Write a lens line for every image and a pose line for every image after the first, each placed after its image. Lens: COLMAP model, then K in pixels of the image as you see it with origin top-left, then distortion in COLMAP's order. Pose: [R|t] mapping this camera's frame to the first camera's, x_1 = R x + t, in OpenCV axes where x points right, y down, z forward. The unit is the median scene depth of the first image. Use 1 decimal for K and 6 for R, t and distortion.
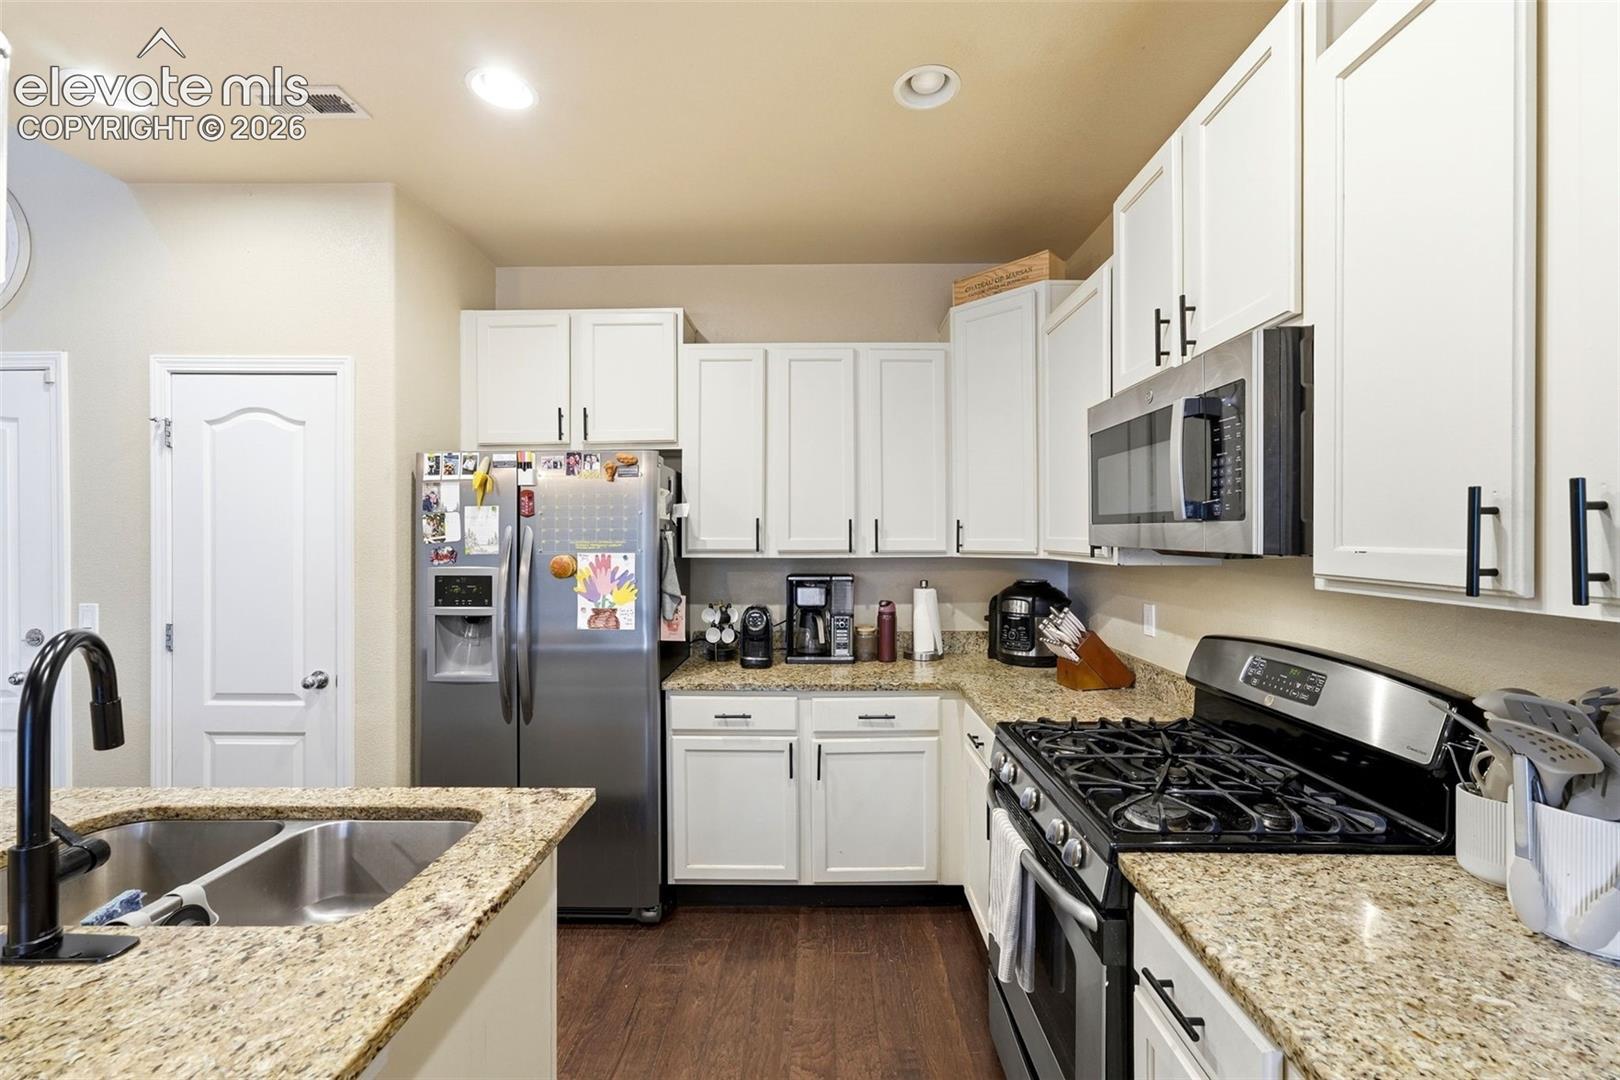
lens RADIAL K [[663.7, 0, 814.1], [0, 663.7, 534.7], [0, 0, 1]] dist [-0.047011, 0.037132]
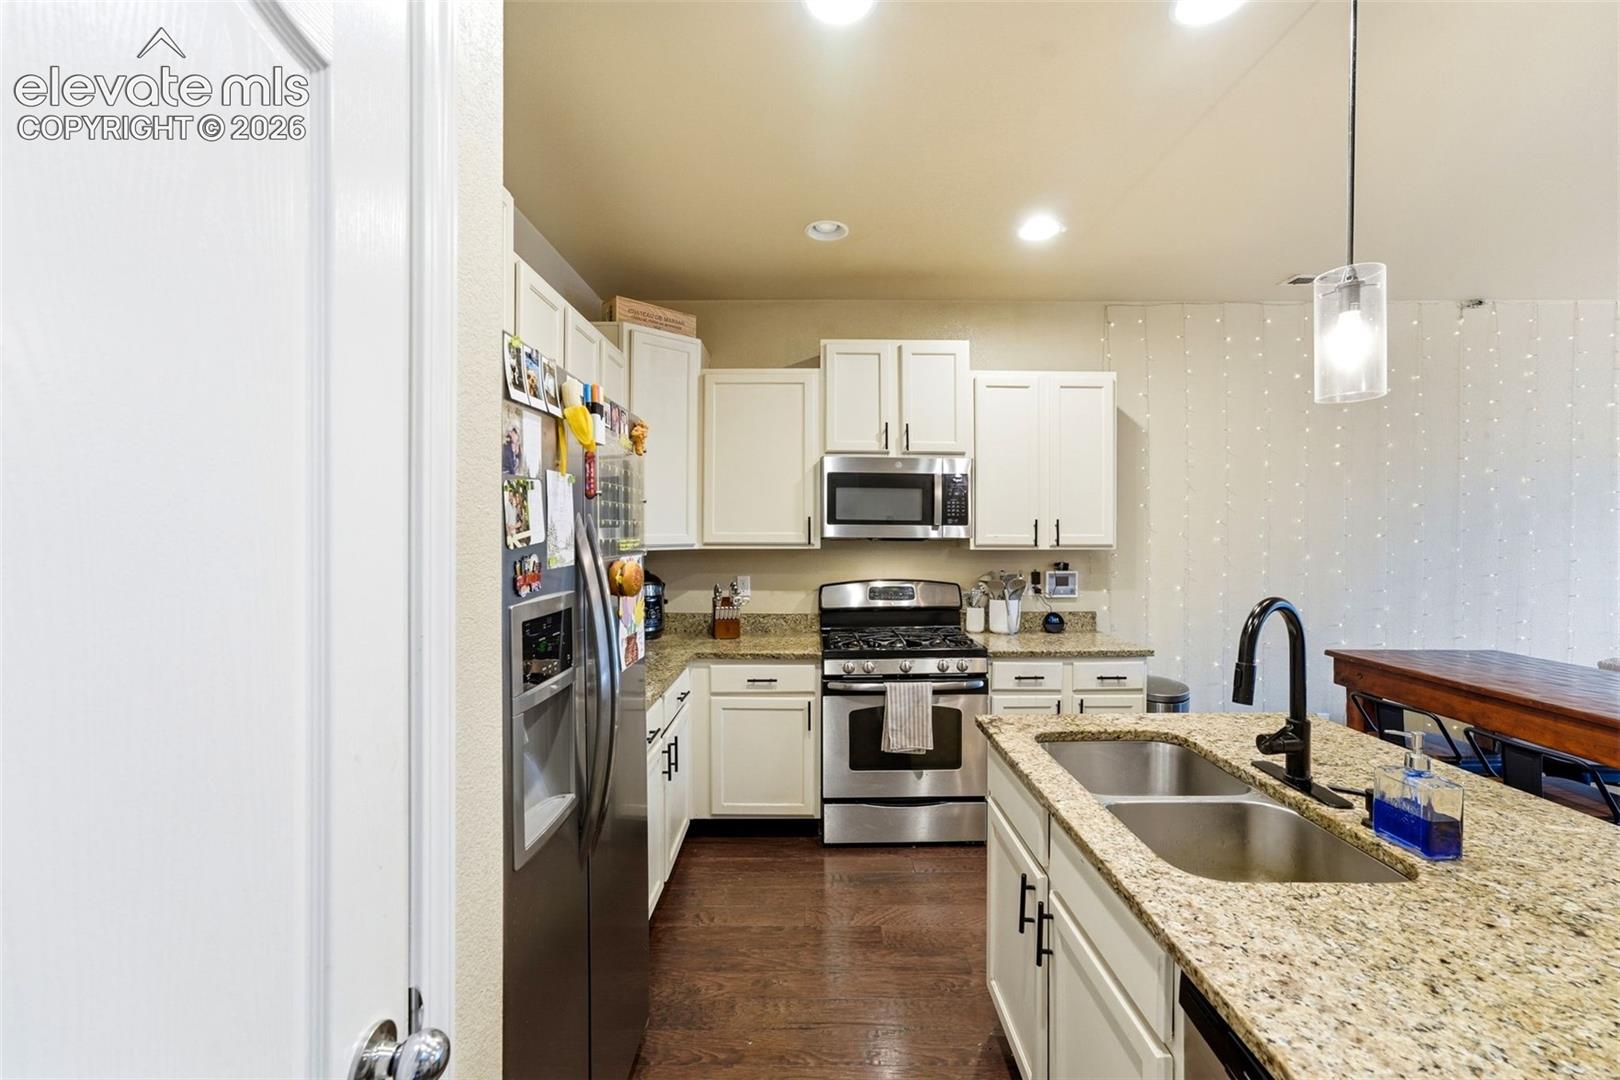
lens RADIAL K [[660.8, 0, 816.0], [0, 660.8, 534.0], [0, 0, 1]] dist [-0.000310, 0.007874]
pose [[-0.020546, -0.003325, 0.999783, -0.976401], [-0.001230, 0.999994, 0.003301, 0.002199], [-0.999788, -0.001162, -0.020550, 0.778855]]
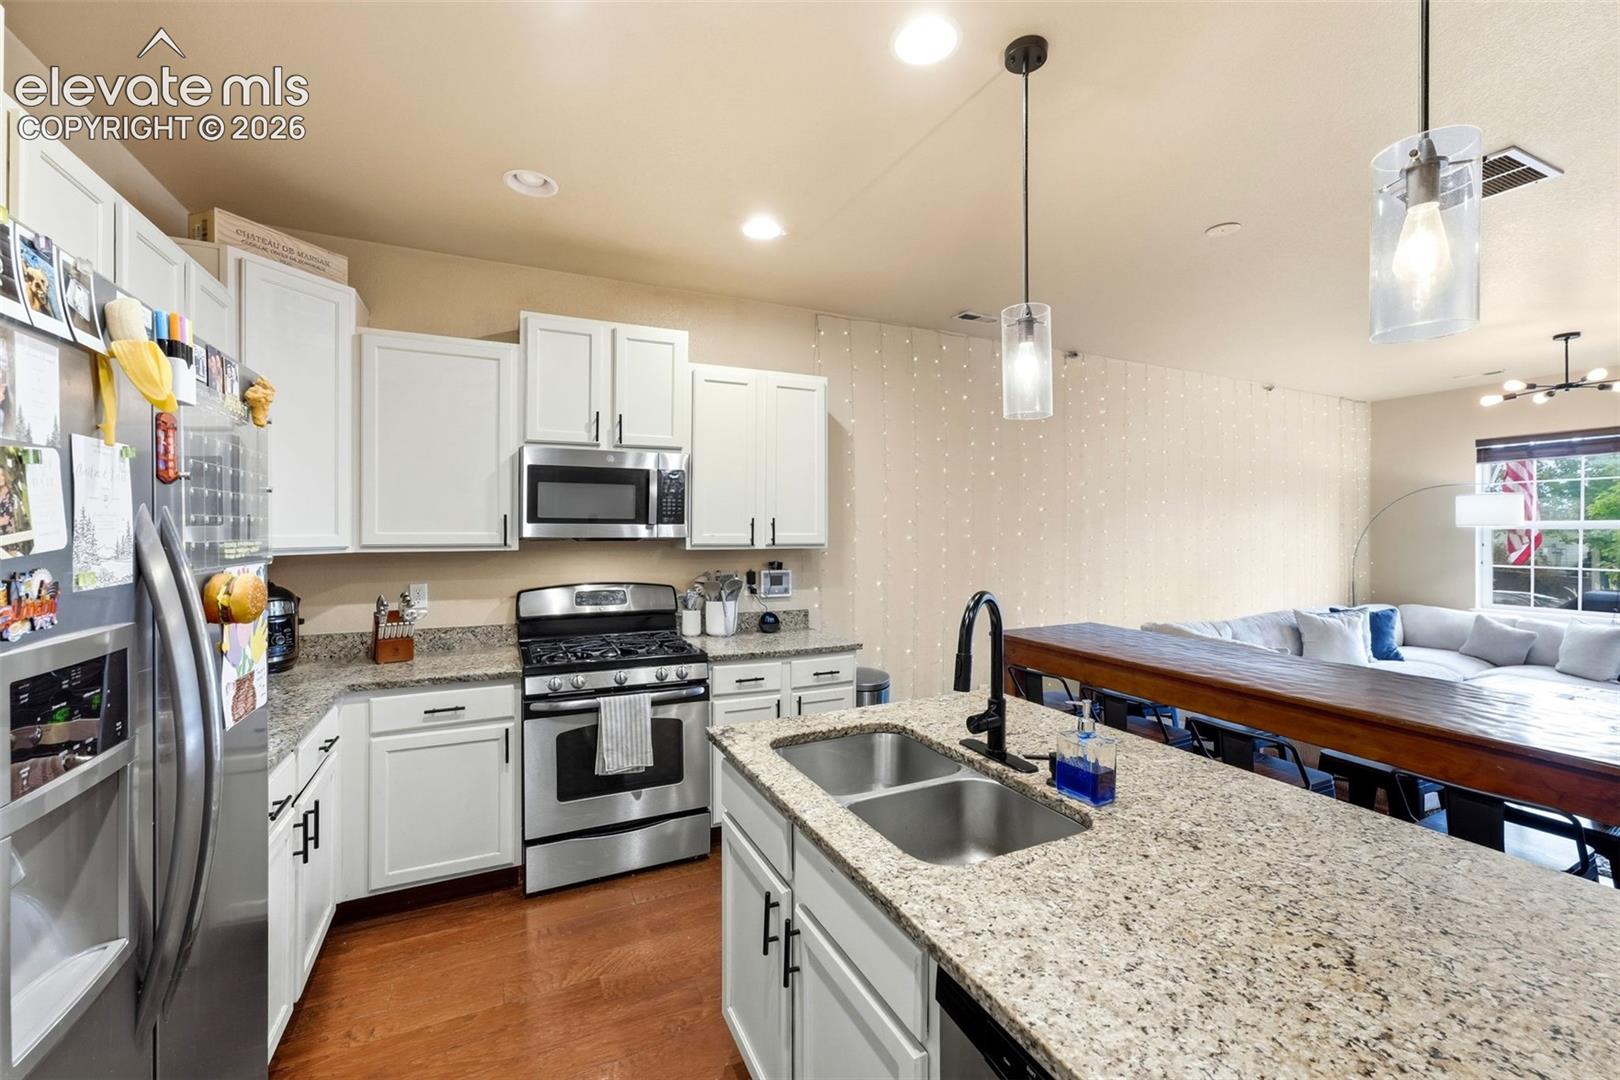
lens RADIAL K [[676.0, 0, 815.1], [0, 676.0, 527.6], [0, 0, 1]] dist [-0.035626, 0.034410]
pose [[-0.440943, 0.004535, 0.897524, -0.923249], [-0.000553, 0.999986, -0.005324, 0.001718], [-0.897535, -0.002844, -0.440934, 0.795135]]
